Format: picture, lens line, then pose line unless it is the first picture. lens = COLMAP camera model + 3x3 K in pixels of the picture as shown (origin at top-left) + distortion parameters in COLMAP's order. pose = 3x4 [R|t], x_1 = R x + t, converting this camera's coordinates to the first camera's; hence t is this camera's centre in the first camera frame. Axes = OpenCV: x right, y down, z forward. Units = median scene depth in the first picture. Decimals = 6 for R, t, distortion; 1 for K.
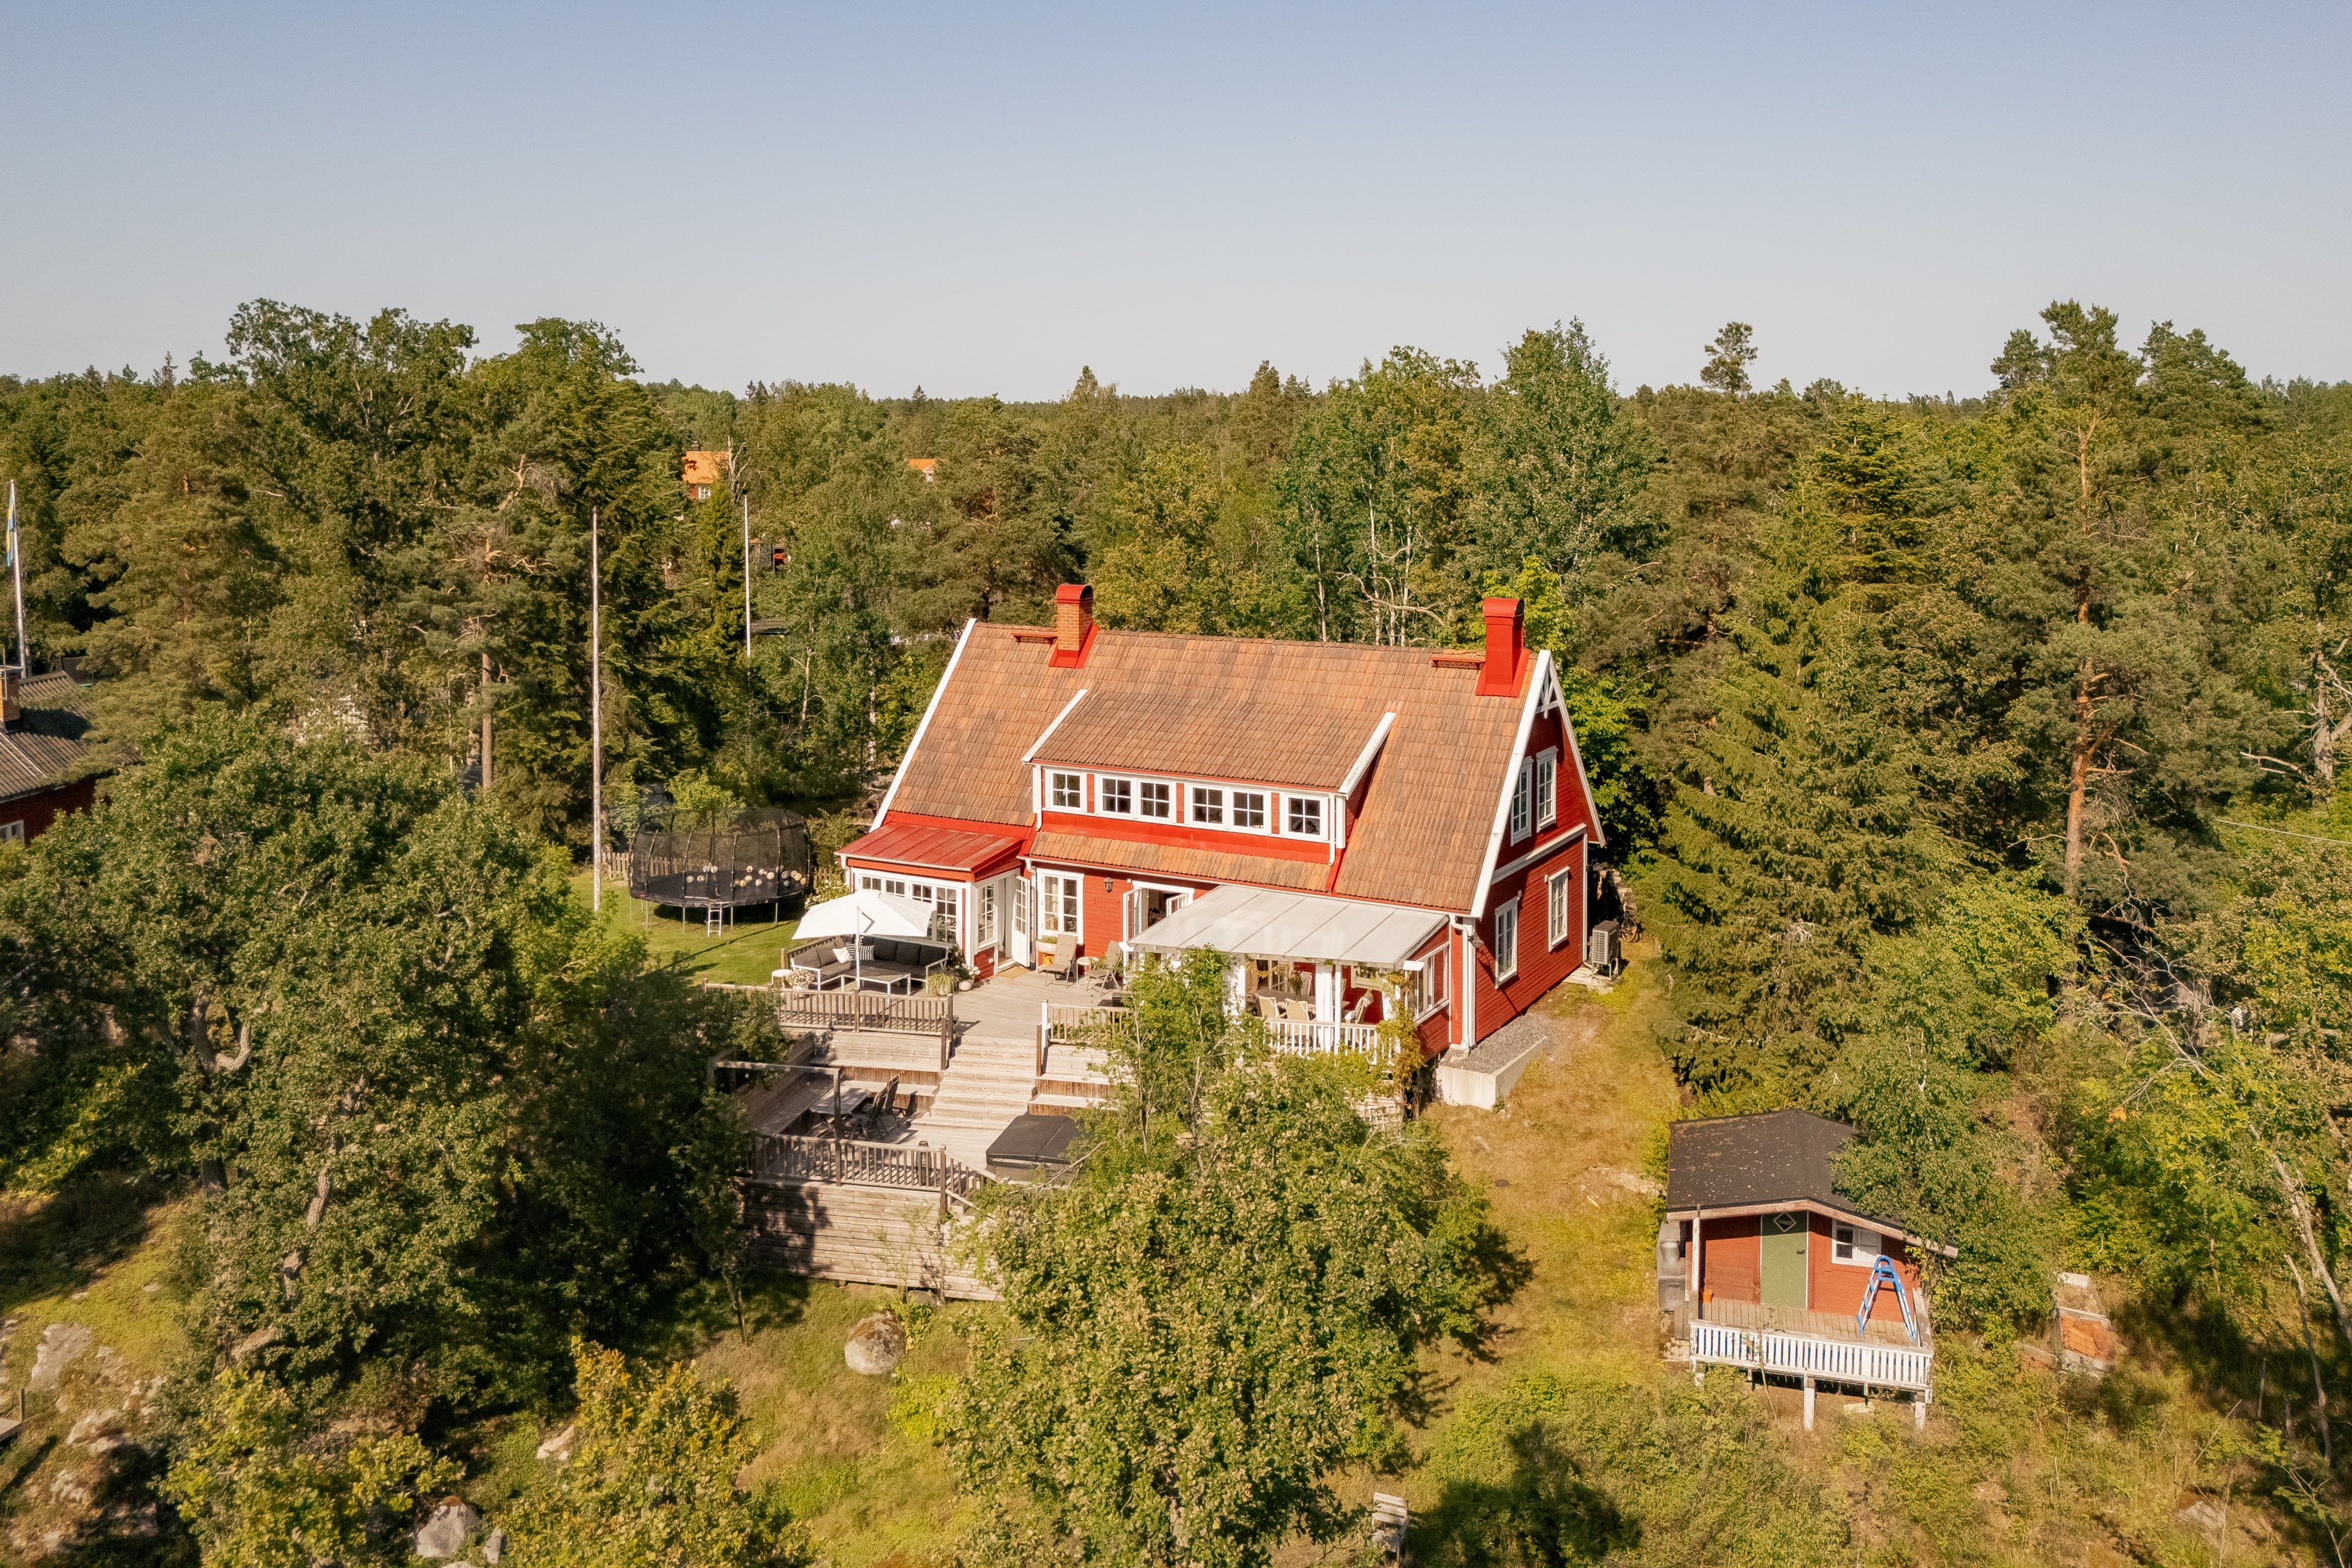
lens RADIAL K [[1627.5, 0, 1076.2], [0, 1627.5, 784.6], [0, 0, 1]] dist [0.115815, -0.103038]
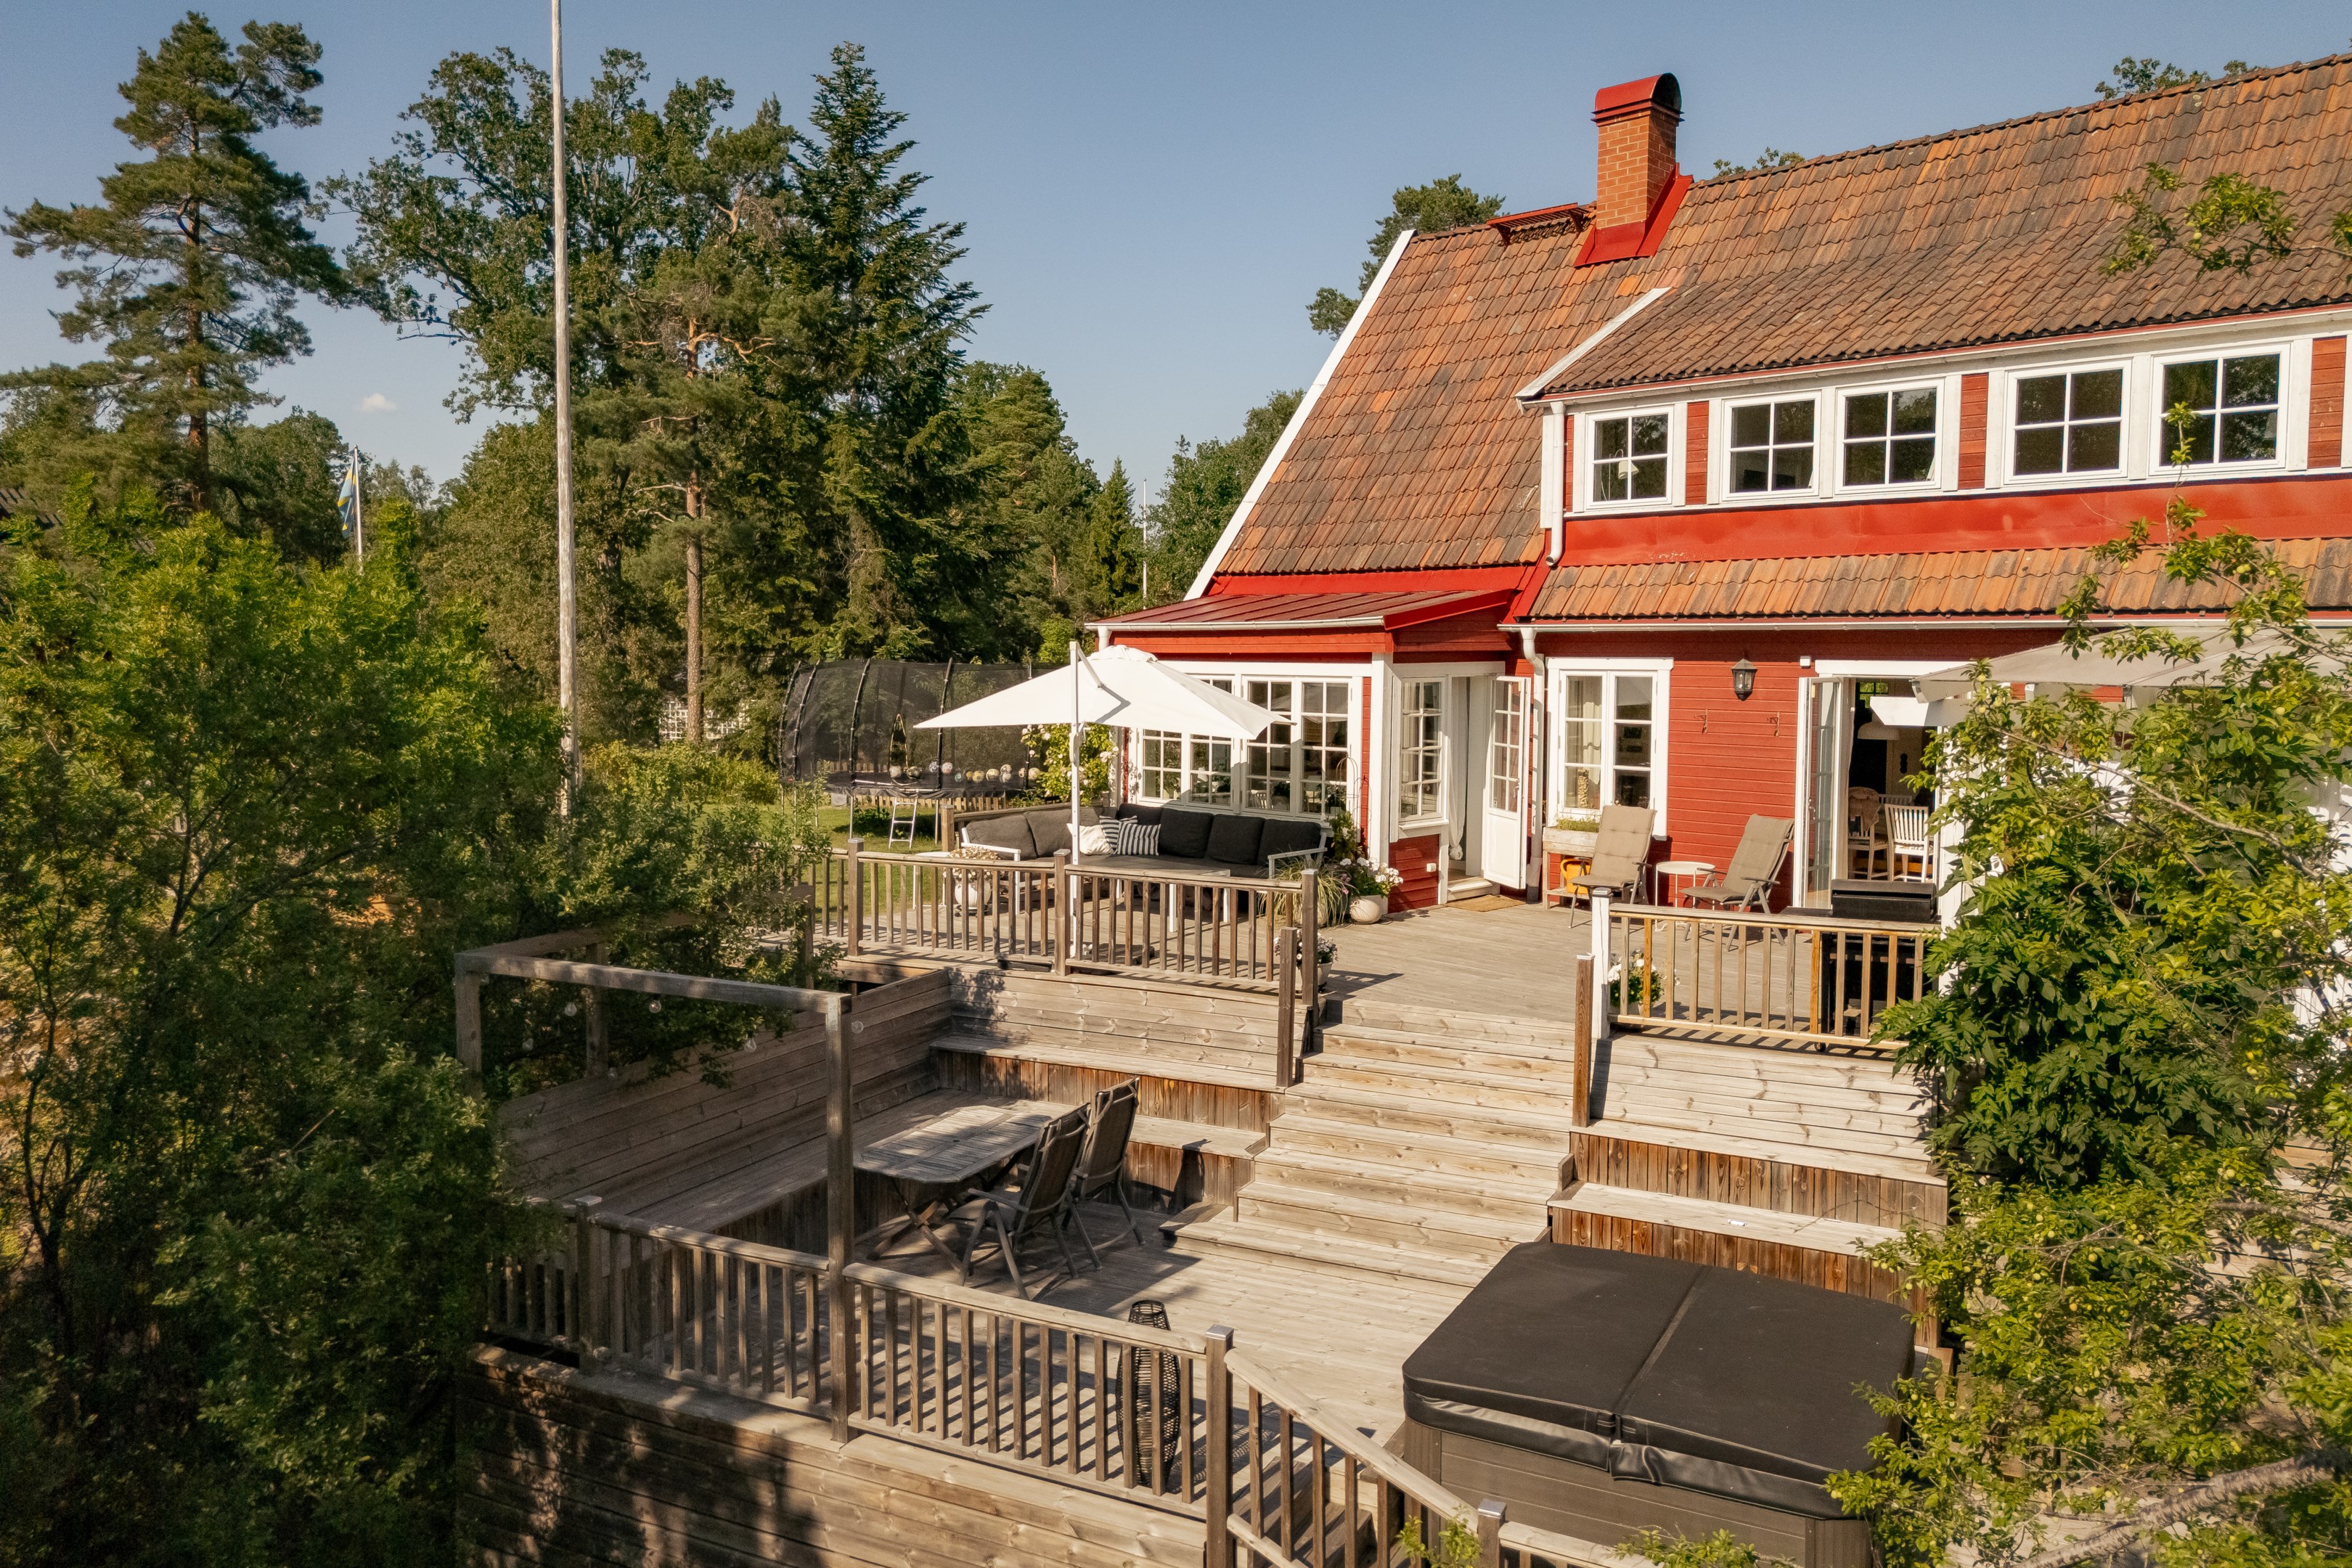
lens RADIAL K [[1627.5, 0, 1076.2], [0, 1627.5, 784.6], [0, 0, 1]] dist [0.115815, -0.103038]
pose [[0.964260, 0.013442, -0.264618, -0.029695], [-0.031828, 0.997357, -0.065315, 0.119330], [0.263041, 0.071403, 0.962139, 0.576871]]
